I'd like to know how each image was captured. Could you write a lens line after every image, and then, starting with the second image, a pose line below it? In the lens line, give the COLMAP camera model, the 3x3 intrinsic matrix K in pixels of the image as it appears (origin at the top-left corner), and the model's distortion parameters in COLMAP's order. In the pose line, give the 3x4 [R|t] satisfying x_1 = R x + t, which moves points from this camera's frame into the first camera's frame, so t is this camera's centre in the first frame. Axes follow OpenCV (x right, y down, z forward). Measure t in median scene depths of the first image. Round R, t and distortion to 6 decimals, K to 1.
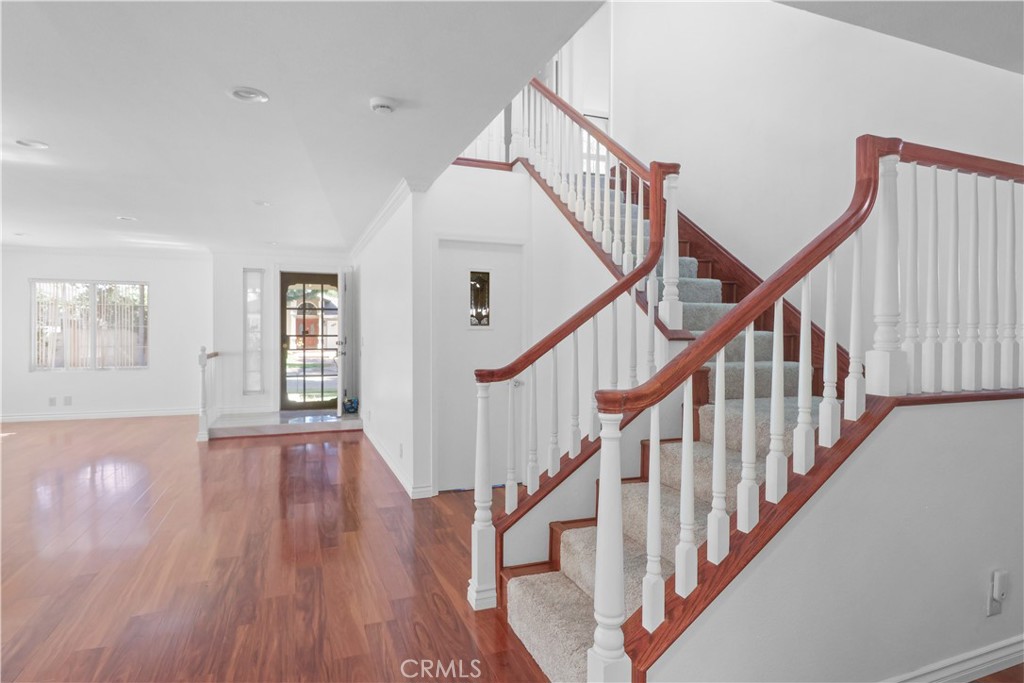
lens RADIAL K [[566.2, 0, 512.3], [0, 566.2, 338.0], [0, 0, 1]] dist [0.009032, -0.013138]
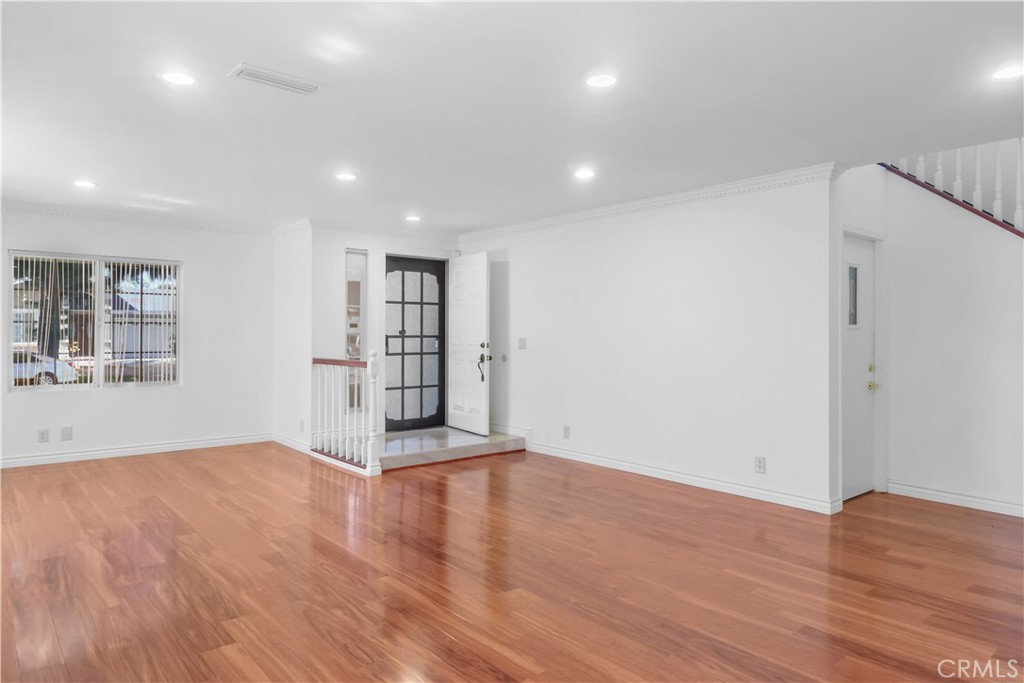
lens RADIAL K [[661.3, 0, 499.6], [0, 661.3, 319.8], [0, 0, 1]] dist [0.006190, -0.003411]
pose [[0.946592, 0.005839, 0.322382, -0.563536], [0.003605, 0.999582, -0.028687, -0.000037], [-0.322415, 0.028317, 0.946175, 0.086785]]
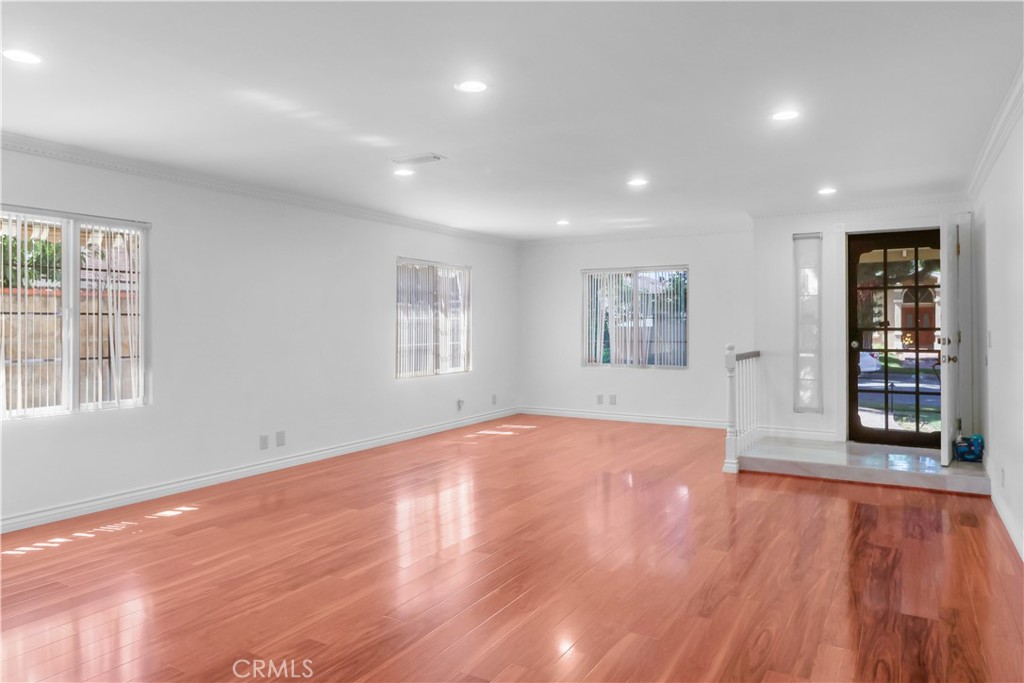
lens RADIAL K [[661.3, 0, 512.4], [0, 661.3, 325.8], [0, 0, 1]] dist [0.006190, -0.003411]
pose [[0.618800, -0.004851, -0.785533, -0.037710], [-0.003190, 0.999957, -0.008687, 0.000063], [0.785542, 0.007881, 0.618759, 0.205615]]
